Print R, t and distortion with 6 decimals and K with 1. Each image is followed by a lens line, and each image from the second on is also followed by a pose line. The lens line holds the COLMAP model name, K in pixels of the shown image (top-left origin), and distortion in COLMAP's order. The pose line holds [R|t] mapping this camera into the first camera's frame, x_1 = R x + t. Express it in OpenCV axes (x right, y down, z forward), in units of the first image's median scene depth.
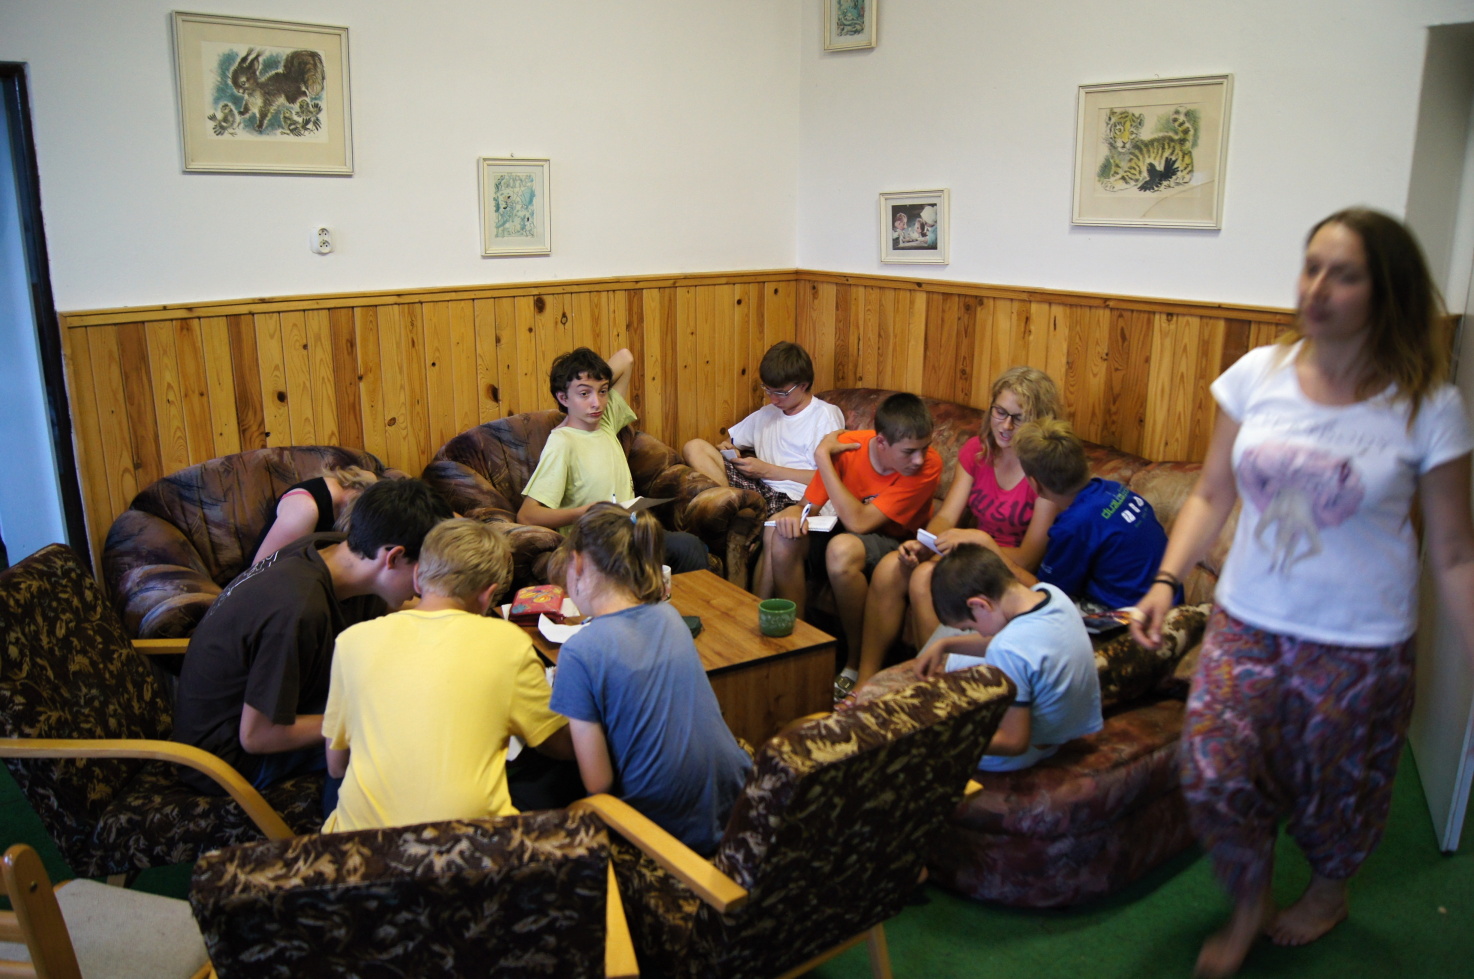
lens RADIAL K [[1179.4, 0, 738.0], [0, 1179.4, 493.7], [0, 0, 1]] dist [-0.059912, 0.001452]
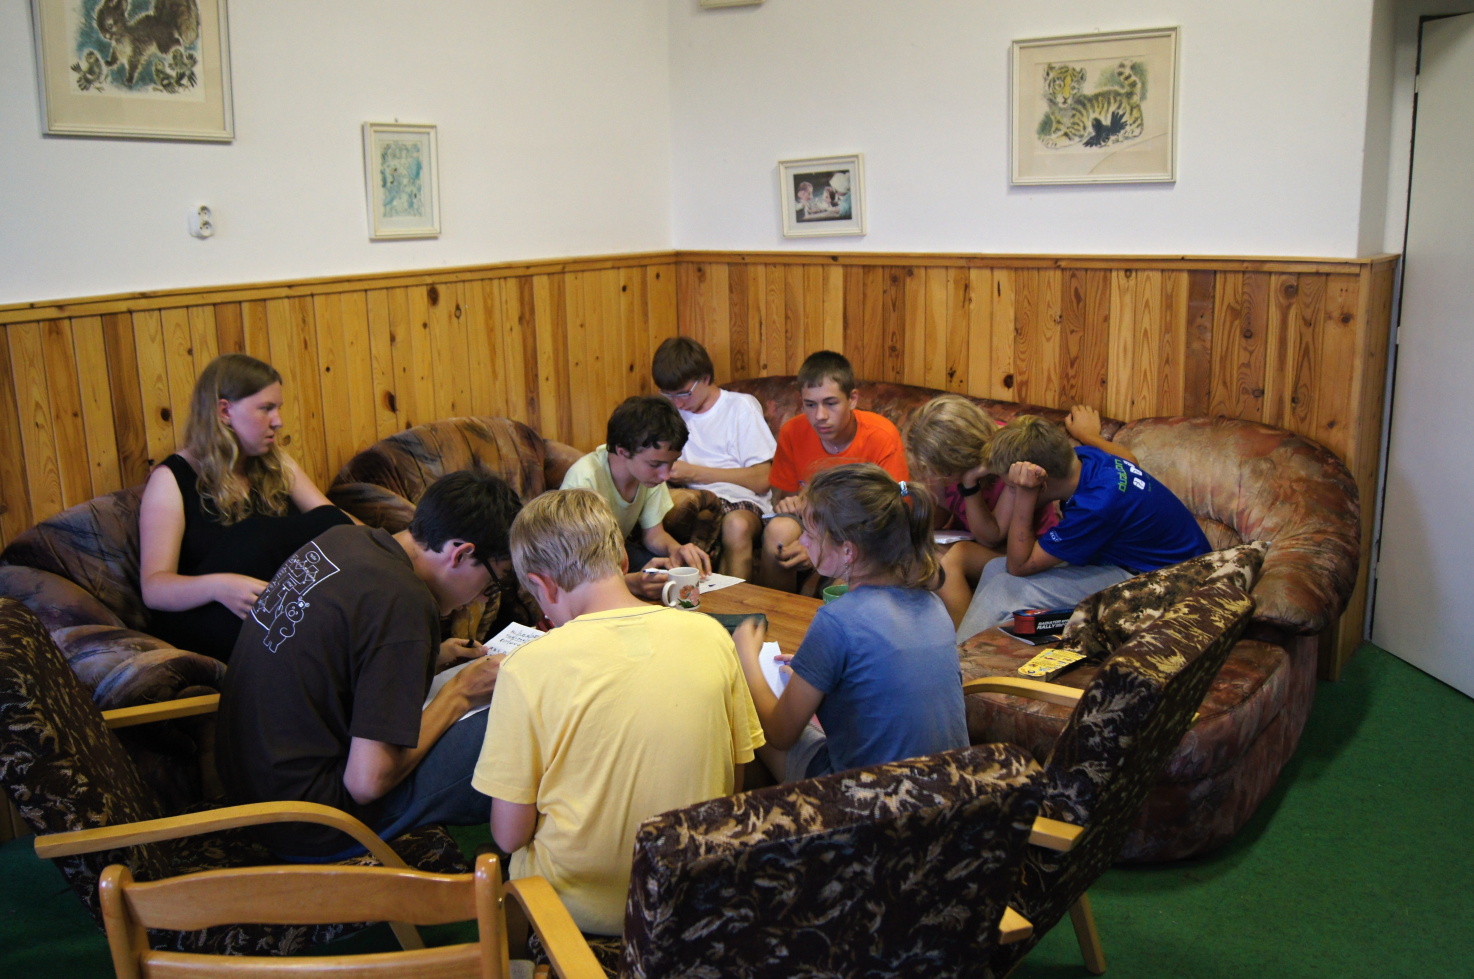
lens RADIAL K [[1400.7, 0, 736.7], [0, 1400.7, 487.8], [0, 0, 1]] dist [-0.035858, 0.000000]
pose [[0.957202, -0.081354, 0.277752, -0.282882], [0.094002, 0.995041, -0.032506, 0.035037], [-0.273730, 0.057224, 0.960103, -0.025298]]
